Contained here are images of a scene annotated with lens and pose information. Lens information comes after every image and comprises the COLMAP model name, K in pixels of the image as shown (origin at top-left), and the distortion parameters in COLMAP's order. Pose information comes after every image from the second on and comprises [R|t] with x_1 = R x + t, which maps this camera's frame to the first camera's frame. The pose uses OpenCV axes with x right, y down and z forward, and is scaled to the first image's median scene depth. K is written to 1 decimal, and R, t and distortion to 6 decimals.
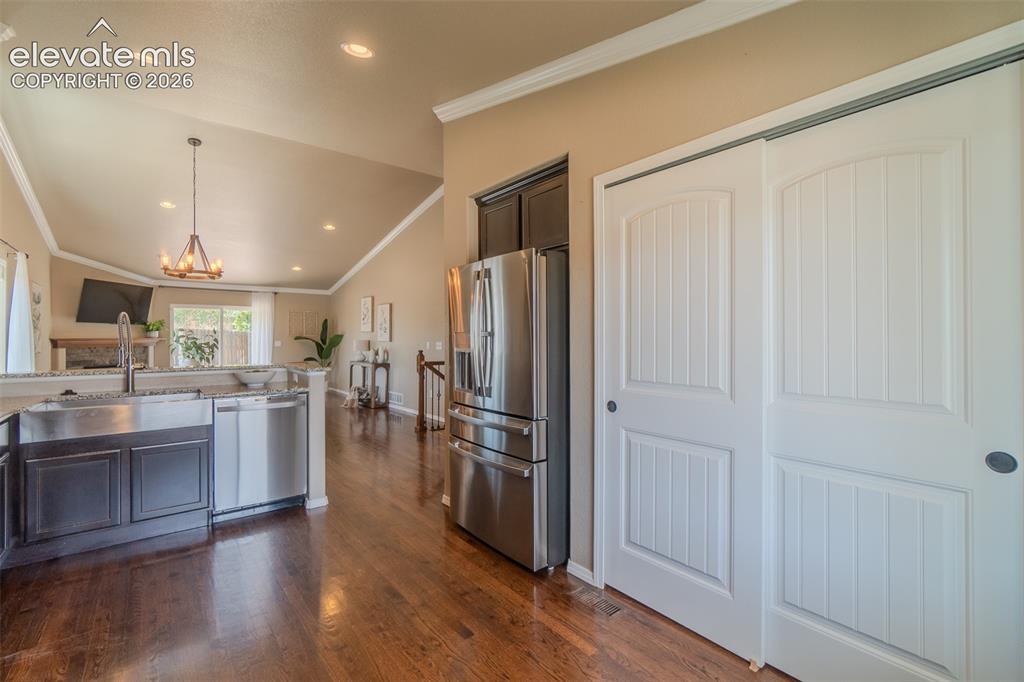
lens RADIAL K [[444.2, 0, 491.6], [0, 444.2, 338.7], [0, 0, 1]] dist [-0.000144, 0.000255]
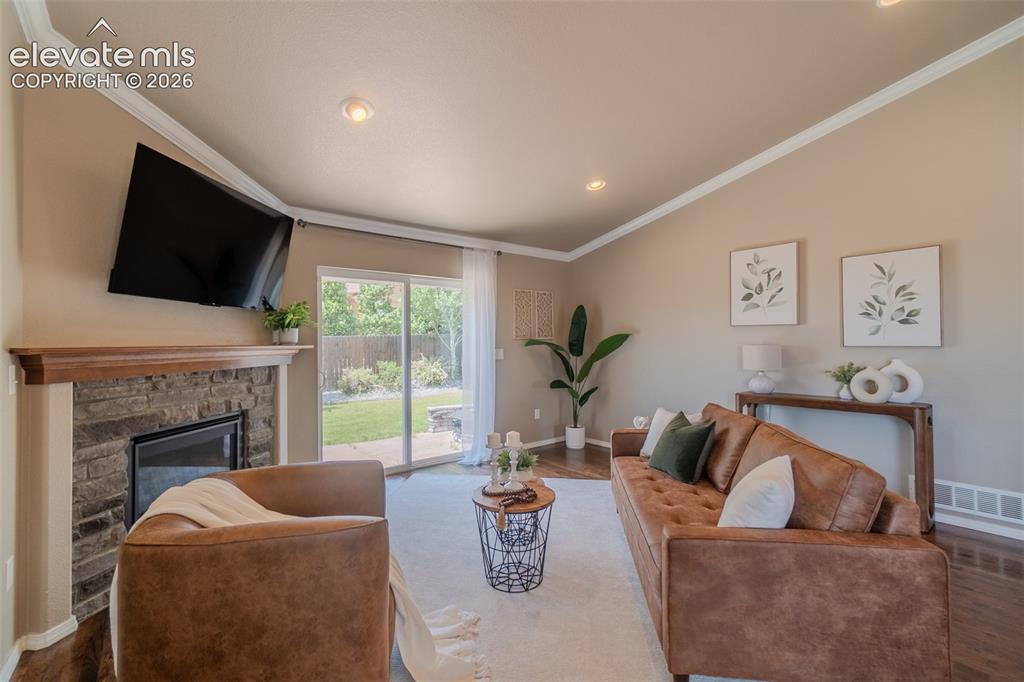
lens RADIAL K [[437.2, 0, 498.9], [0, 437.2, 335.2], [0, 0, 1]] dist [-0.002517, -0.000145]
pose [[0.999931, -0.010972, -0.004187, -0.643773], [0.010889, 0.999755, -0.019246, -0.000654], [0.004397, 0.019200, 0.999806, 0.678660]]
